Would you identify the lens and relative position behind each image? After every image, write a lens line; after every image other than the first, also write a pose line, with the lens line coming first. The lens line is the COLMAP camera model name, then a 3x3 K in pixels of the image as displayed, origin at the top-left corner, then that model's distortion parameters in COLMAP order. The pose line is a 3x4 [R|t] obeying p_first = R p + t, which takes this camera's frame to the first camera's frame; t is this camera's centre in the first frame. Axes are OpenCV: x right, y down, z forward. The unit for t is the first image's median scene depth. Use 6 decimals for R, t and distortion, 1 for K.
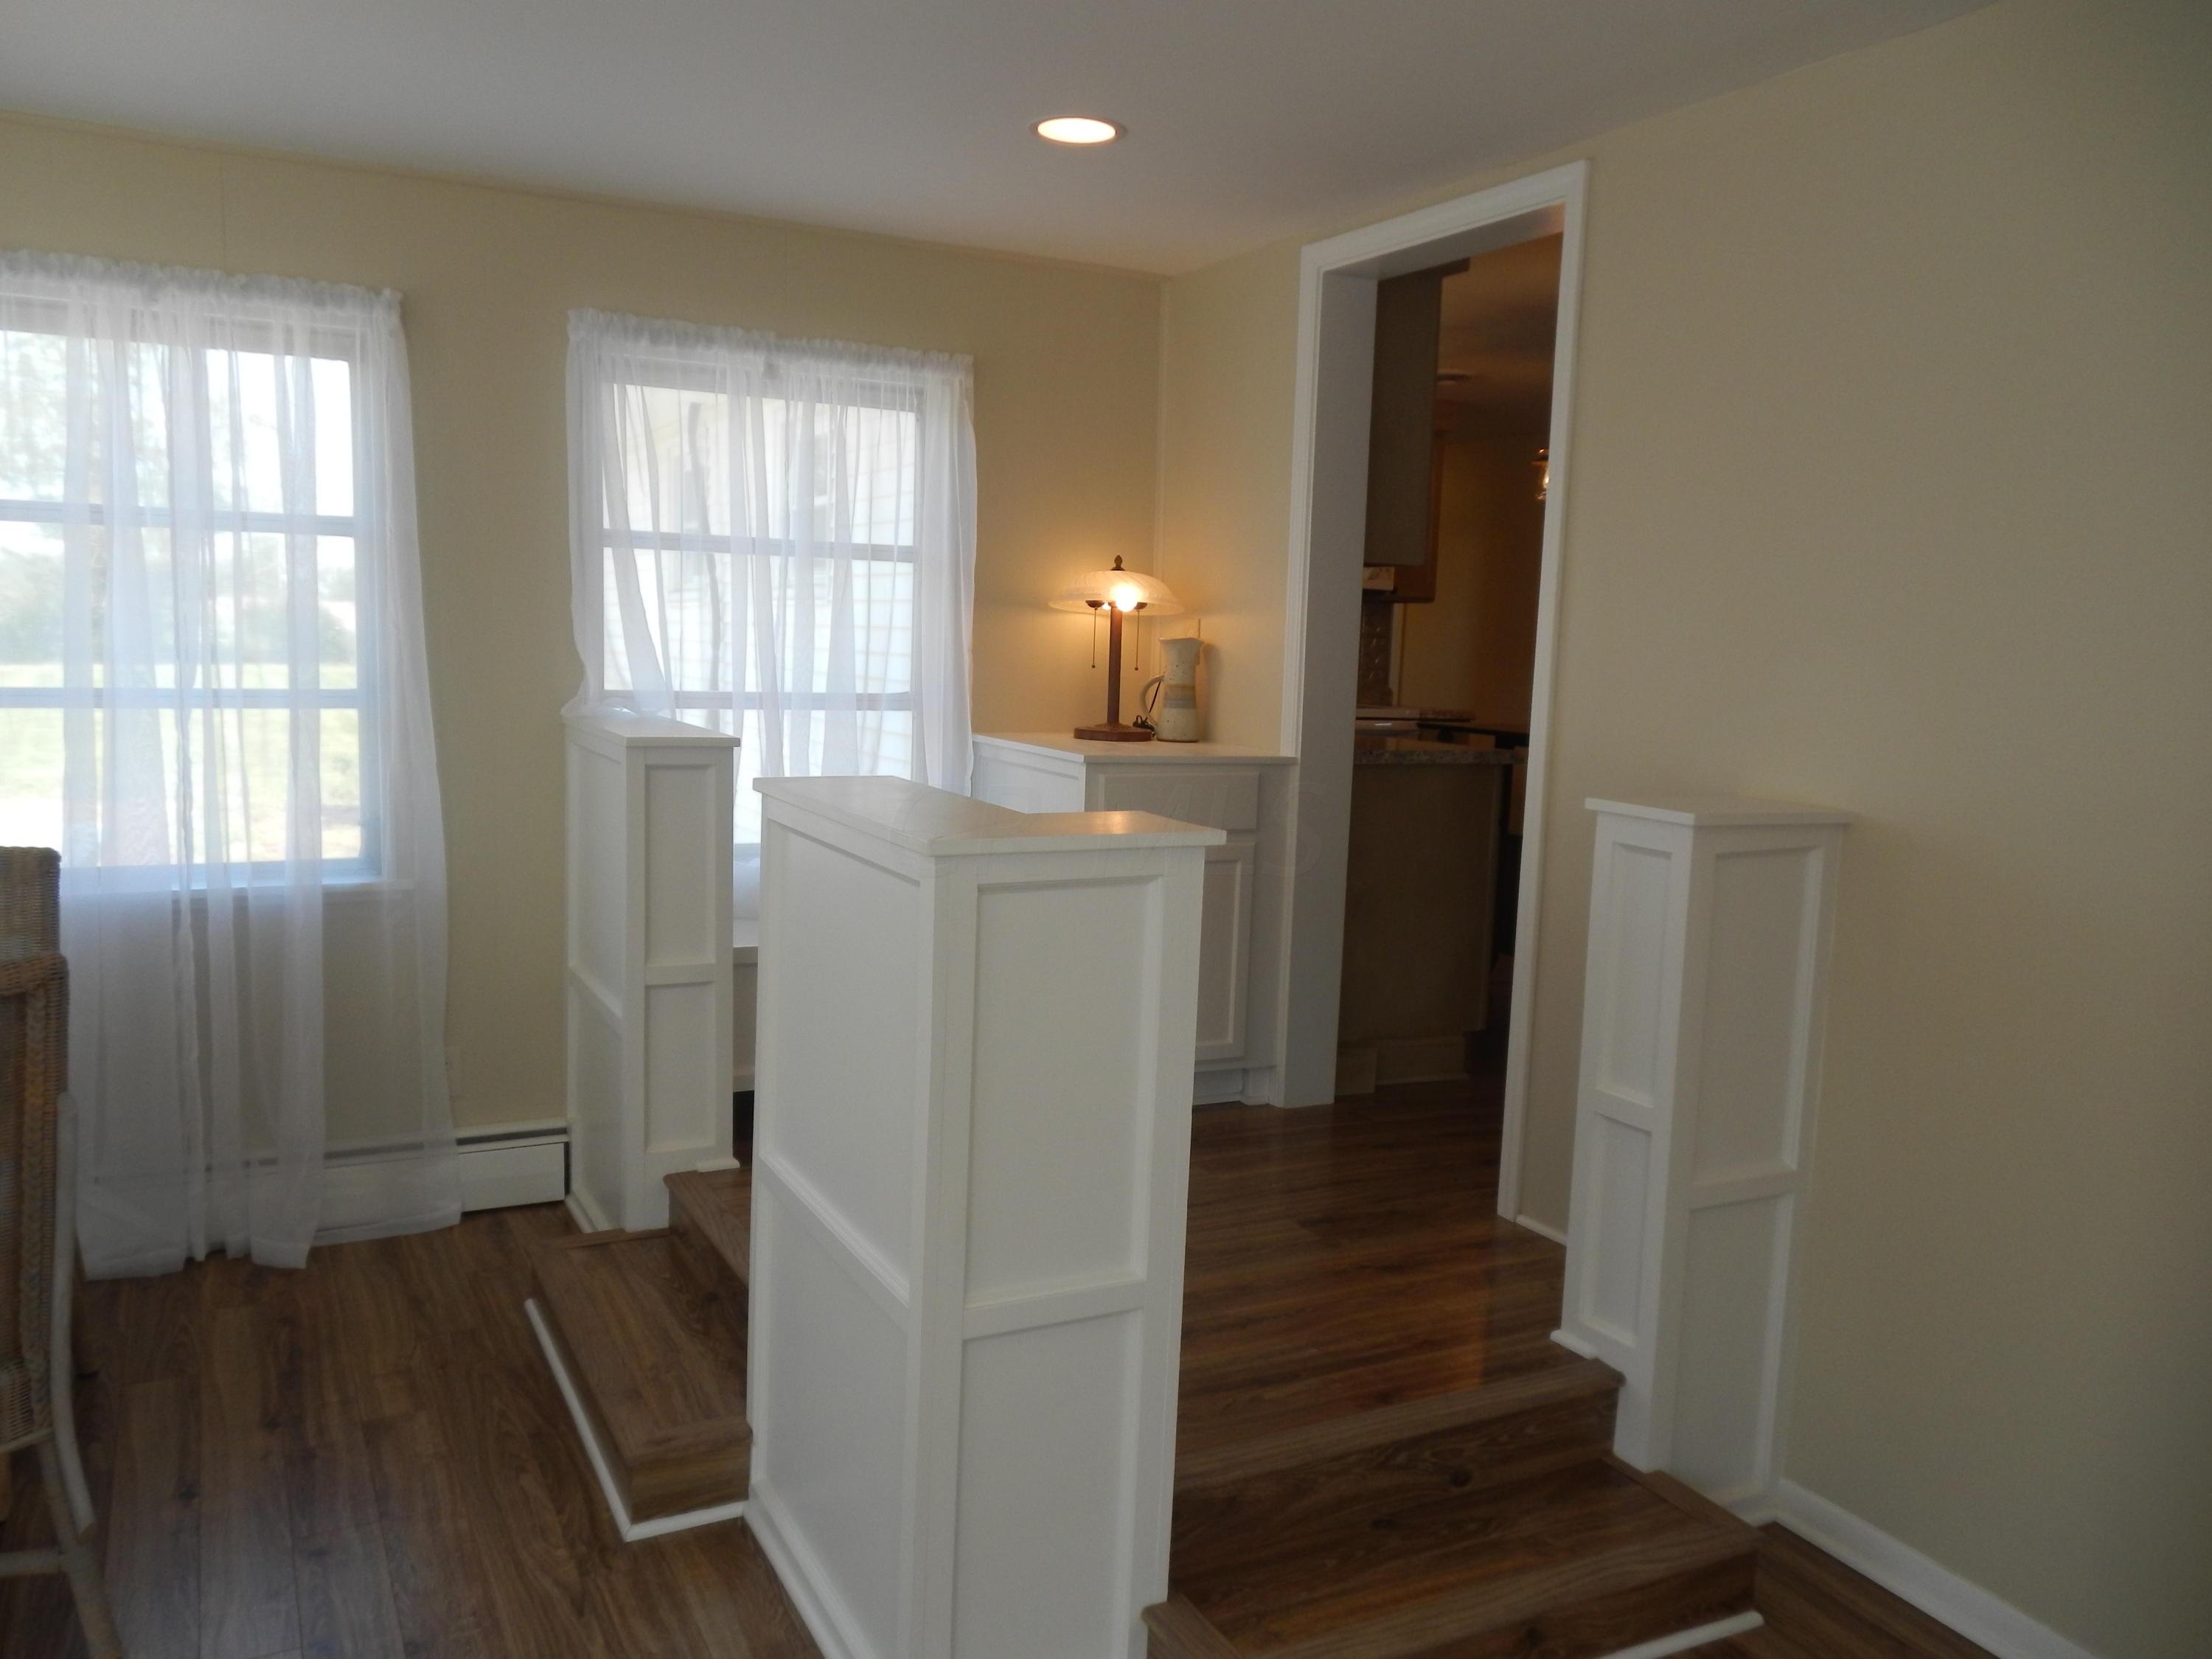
lens RADIAL K [[1690.8, 0, 1105.4], [0, 1690.8, 830.4], [0, 0, 1]] dist [0.018975, -0.001341]
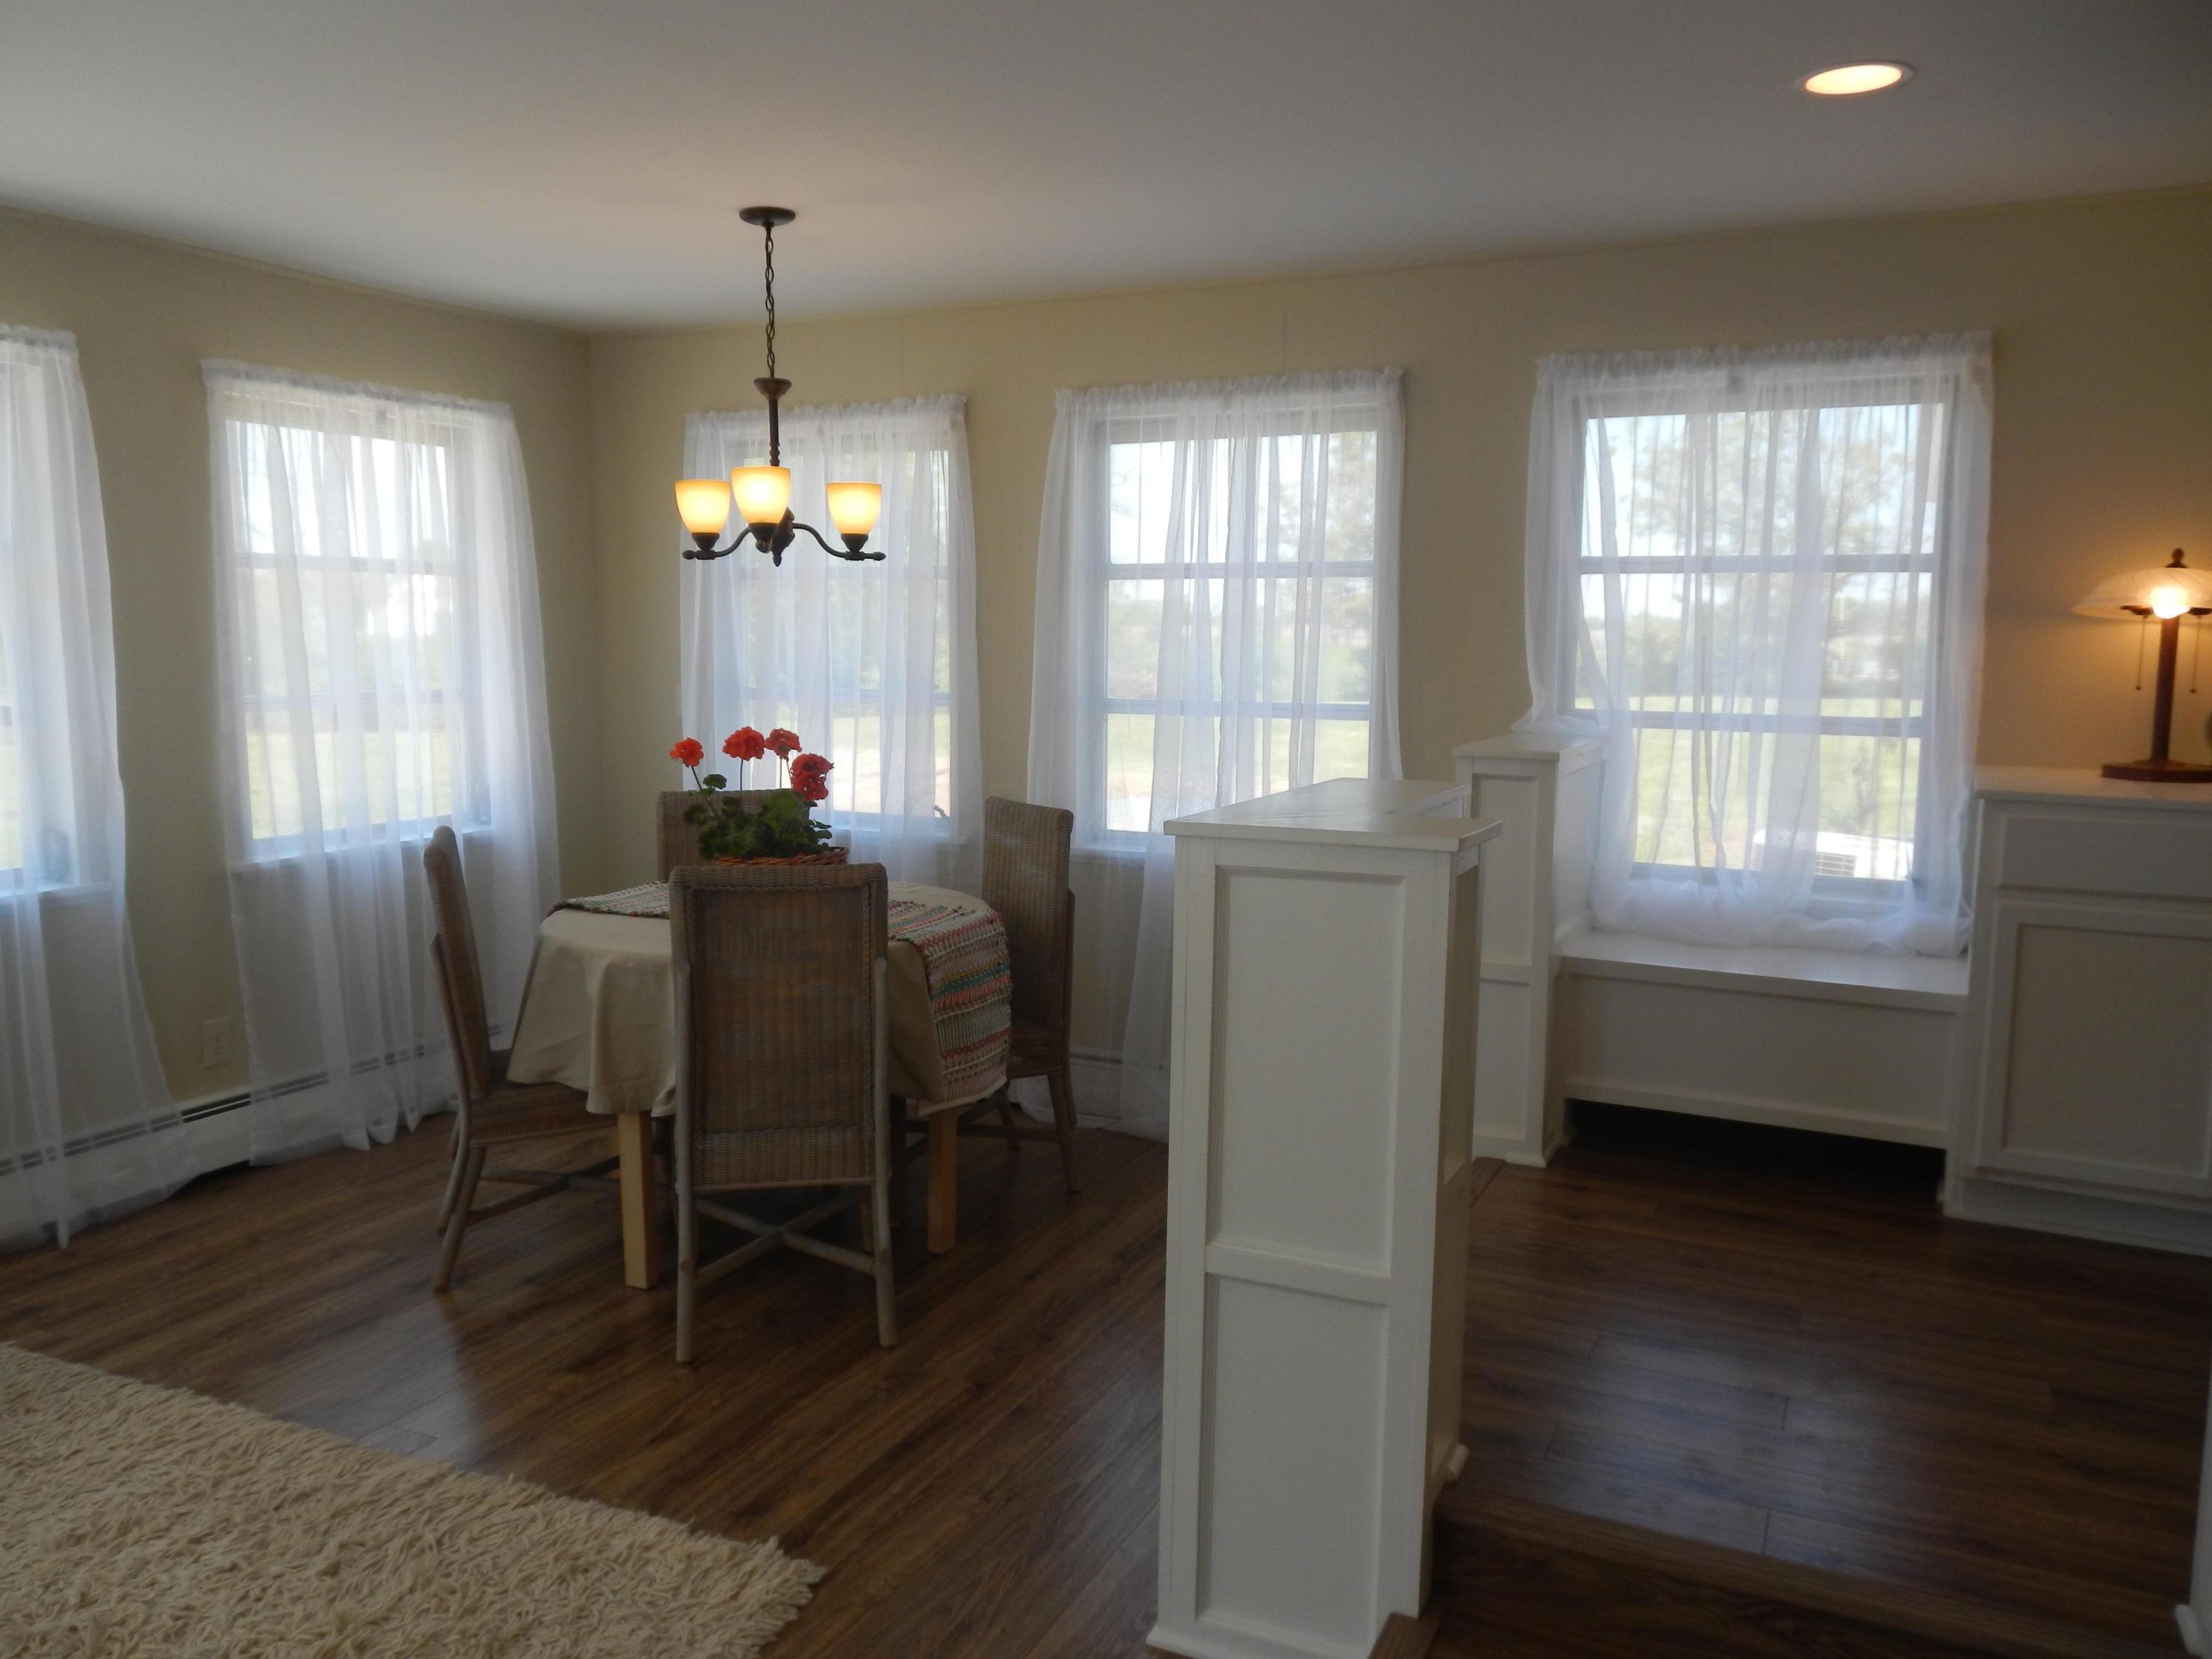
lens RADIAL K [[1690.8, 0, 1105.4], [0, 1690.8, 830.4], [0, 0, 1]] dist [0.018975, -0.001341]
pose [[0.599208, 0.068408, -0.797666, 0.402775], [-0.087199, 0.995992, 0.019912, -0.002817], [0.795831, 0.057624, 0.602771, 0.141182]]
